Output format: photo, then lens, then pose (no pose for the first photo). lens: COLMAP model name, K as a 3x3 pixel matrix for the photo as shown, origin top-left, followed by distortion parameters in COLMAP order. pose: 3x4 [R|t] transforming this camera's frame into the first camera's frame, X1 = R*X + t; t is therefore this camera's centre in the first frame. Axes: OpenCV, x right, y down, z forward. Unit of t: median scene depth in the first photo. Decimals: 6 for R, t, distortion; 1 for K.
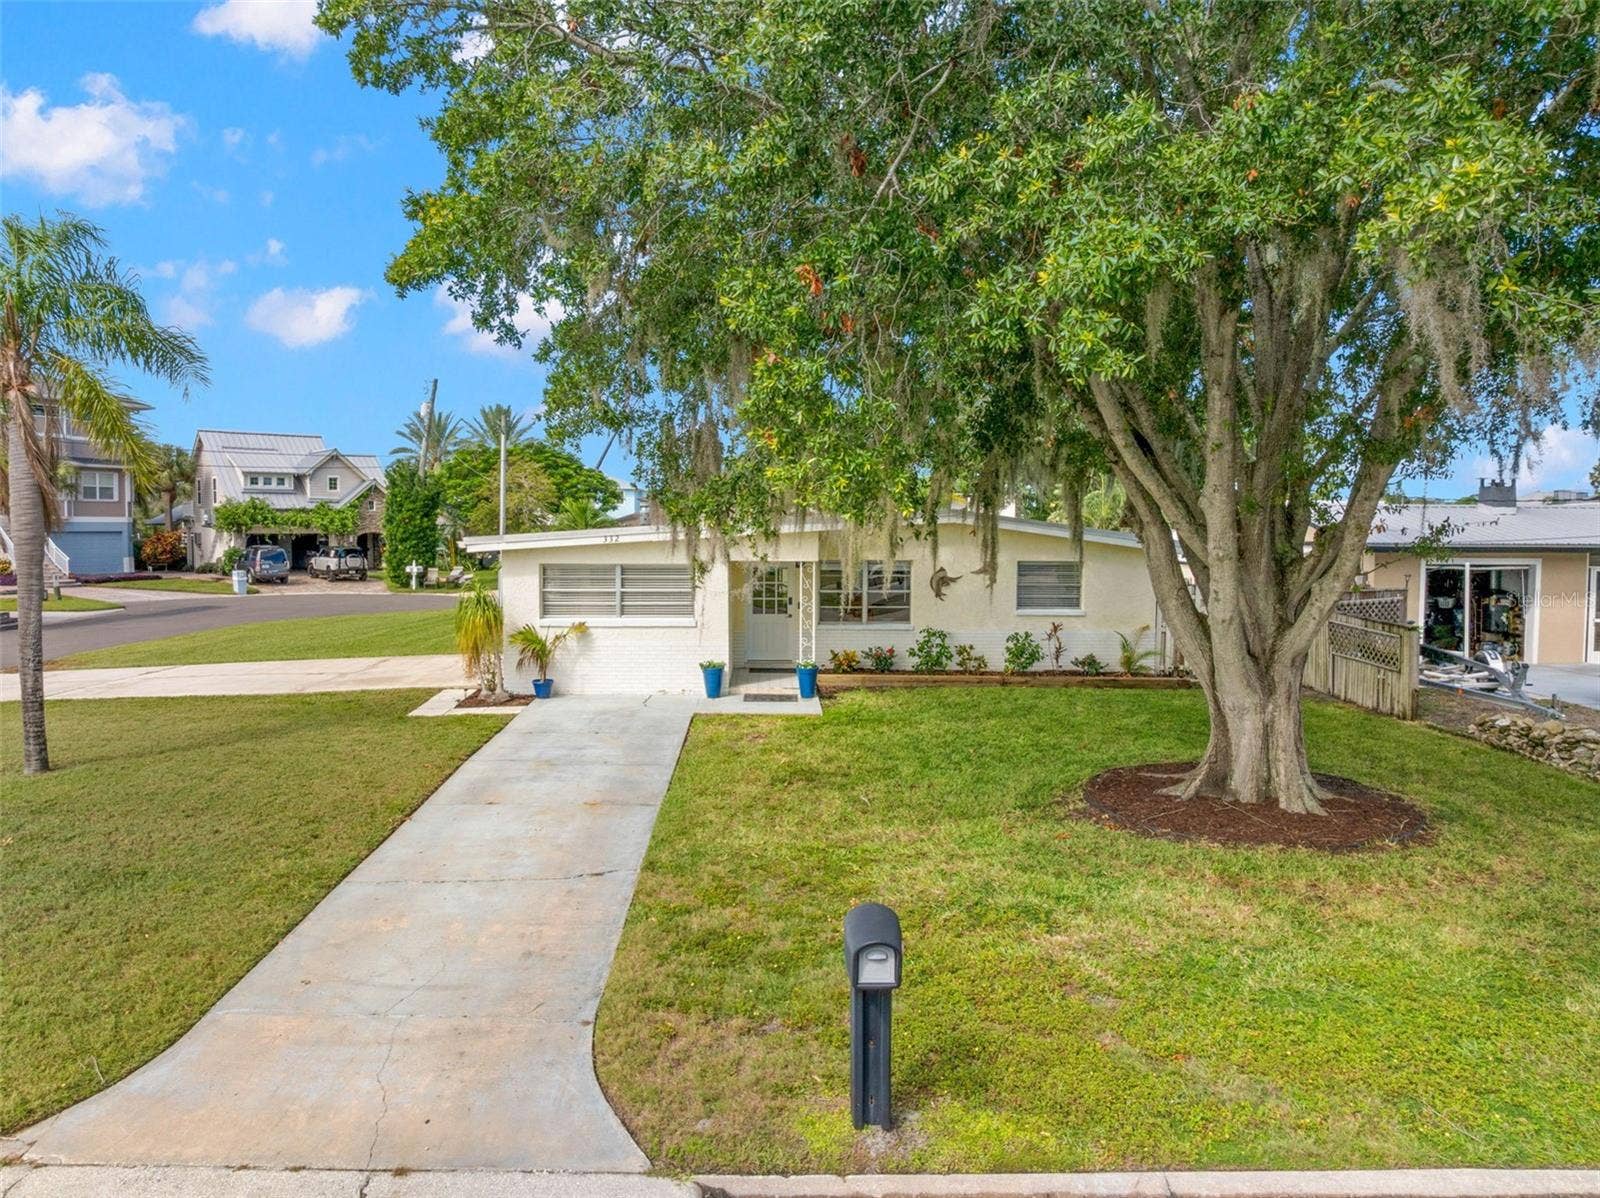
lens RADIAL K [[1153.5, 0, 805.1], [0, 1153.5, 572.1], [0, 0, 1]] dist [-0.038282, 0.002626]
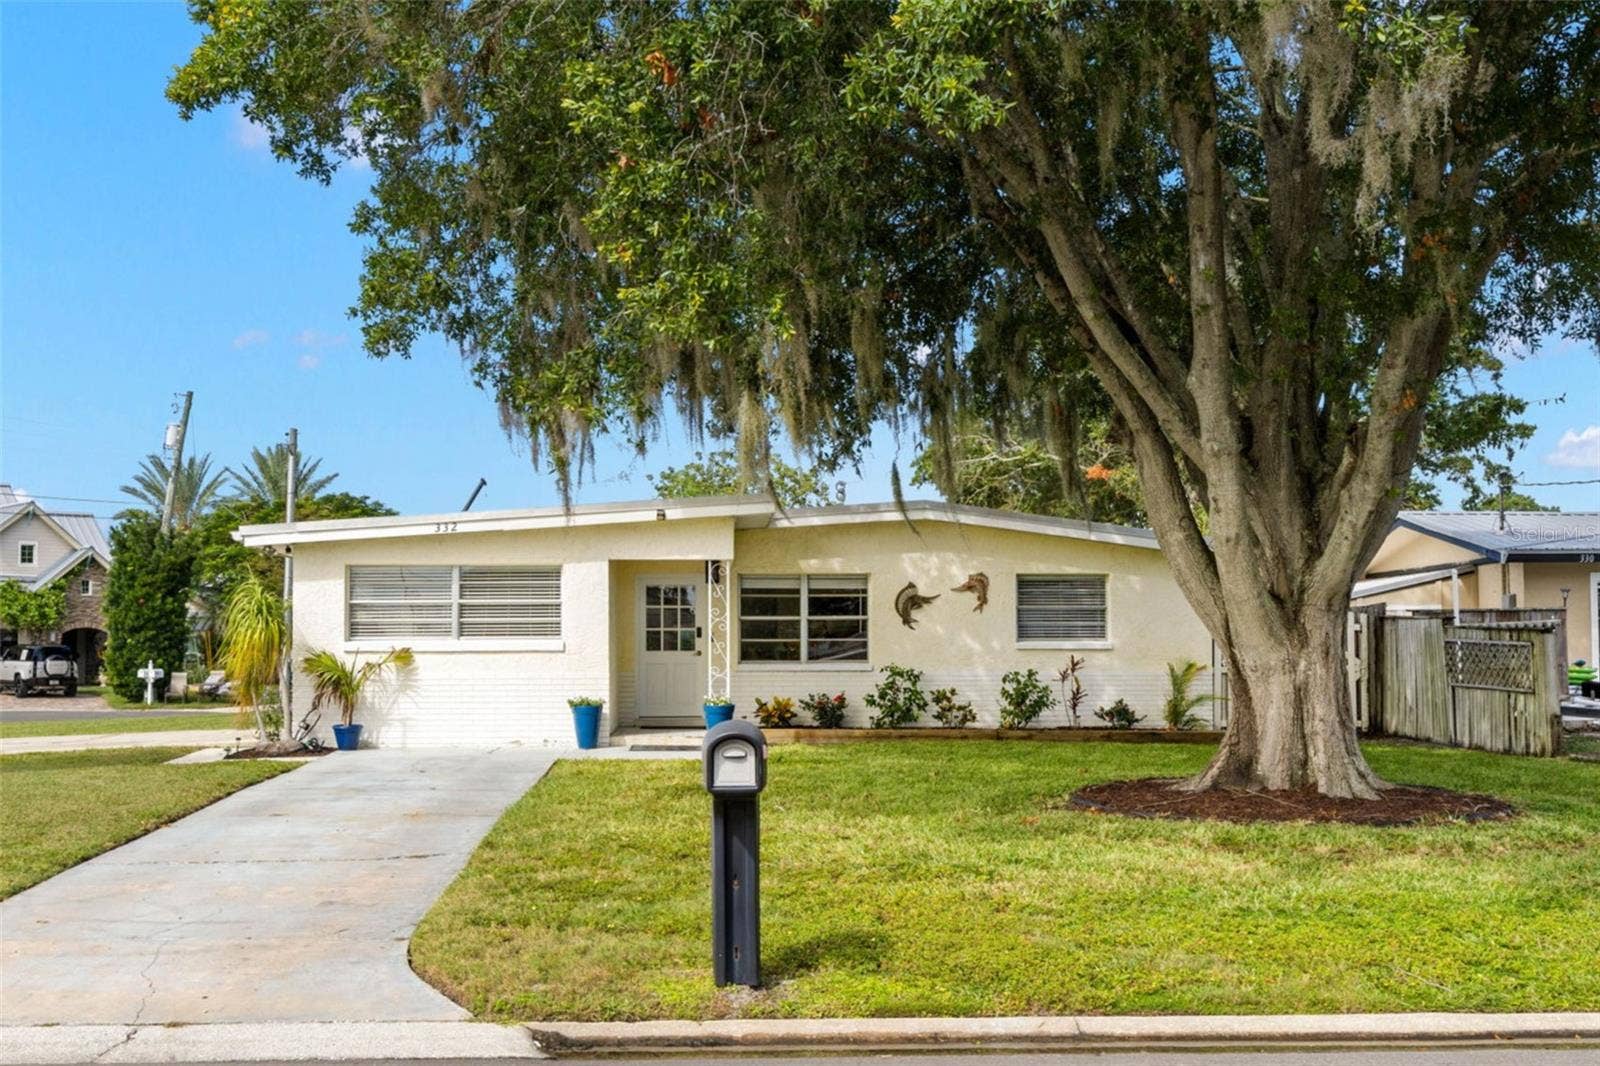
lens RADIAL K [[1794.1, 0, 798.2], [0, 1794.1, 543.4], [0, 0, 1]] dist [0.001003, 0.000000]
pose [[0.999697, -0.006909, 0.023616, 0.026695], [0.009428, 0.994079, -0.108254, 0.108250], [-0.022728, 0.108444, 0.993843, -0.128370]]
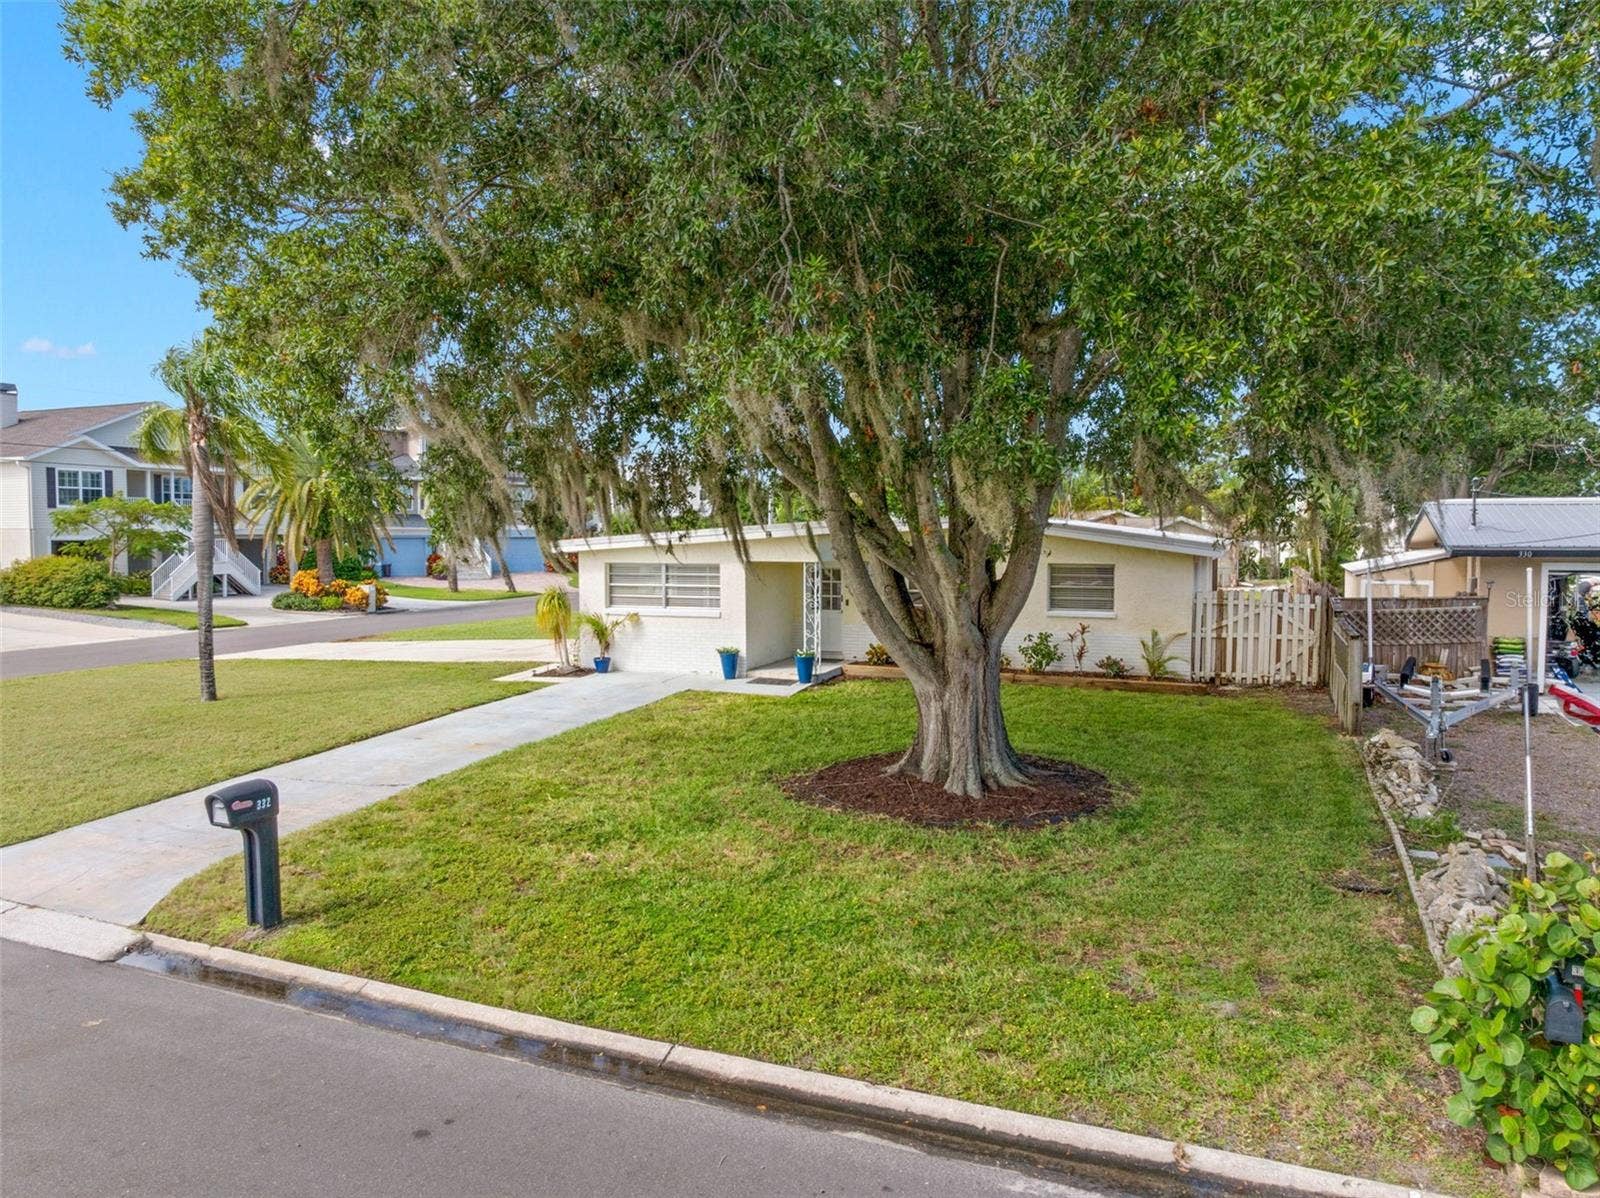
lens RADIAL K [[1153.5, 0, 798.9], [0, 1153.5, 593.2], [0, 0, 1]] dist [-0.038282, 0.002626]
pose [[0.913854, 0.016281, -0.405716, 0.472130], [-0.010878, 0.999819, 0.015620, 0.003962], [0.405897, -0.009861, 0.913866, -0.031961]]
